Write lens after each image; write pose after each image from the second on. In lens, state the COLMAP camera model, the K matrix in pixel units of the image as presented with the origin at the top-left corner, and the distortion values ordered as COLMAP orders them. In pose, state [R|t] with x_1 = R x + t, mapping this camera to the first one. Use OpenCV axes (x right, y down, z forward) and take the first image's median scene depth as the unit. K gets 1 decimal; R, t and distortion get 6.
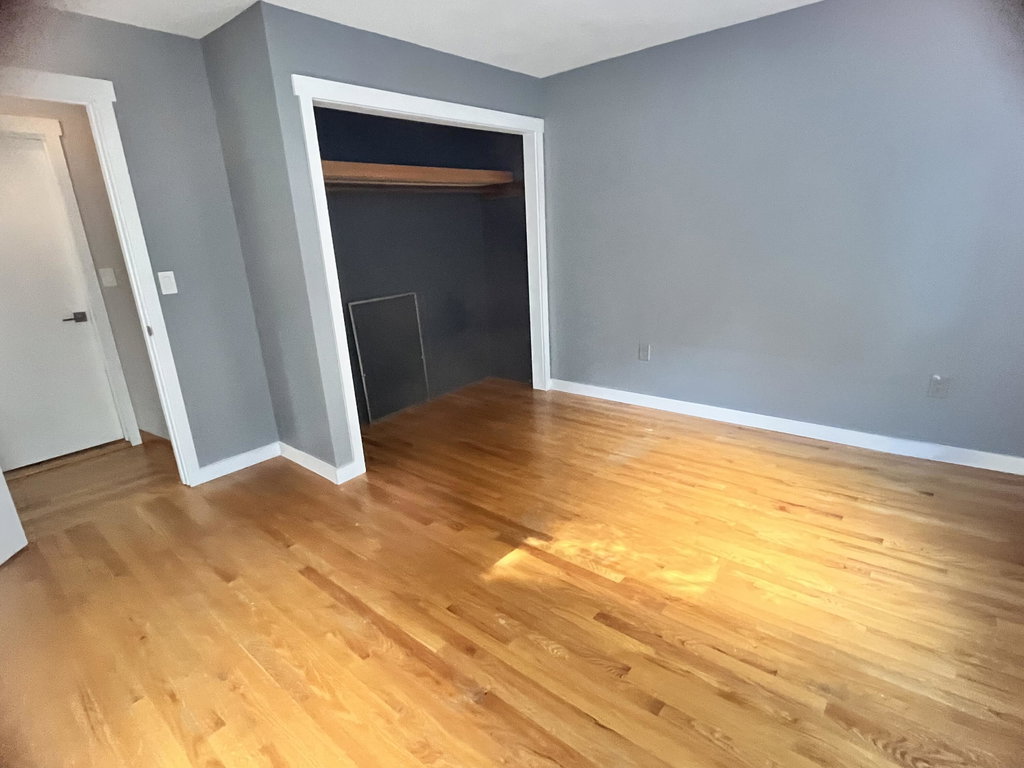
lens RADIAL K [[528.1, 0, 512.6], [0, 528.1, 382.3], [0, 0, 1]] dist [-0.000684, 0.000308]
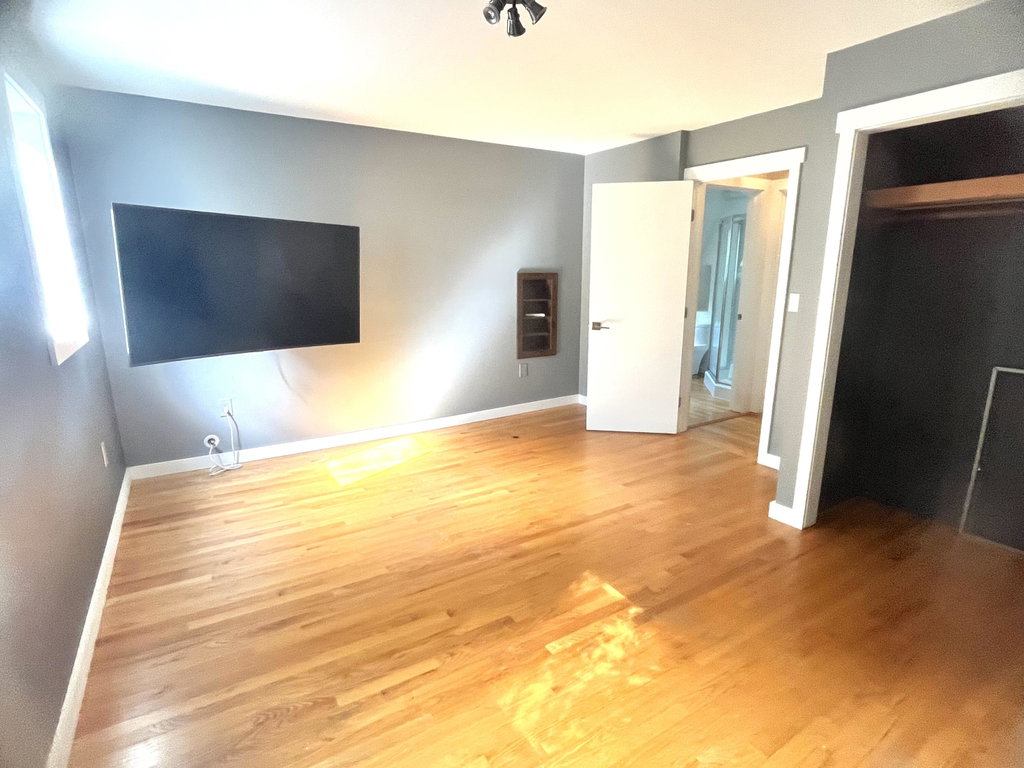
lens RADIAL K [[528.1, 0, 512.3], [0, 528.1, 387.5], [0, 0, 1]] dist [-0.000684, 0.000308]
pose [[-0.324545, 0.258263, -0.909929, 0.972405], [-0.245249, 0.906126, 0.344656, -0.364987], [0.913523, 0.335016, -0.230740, 1.003283]]
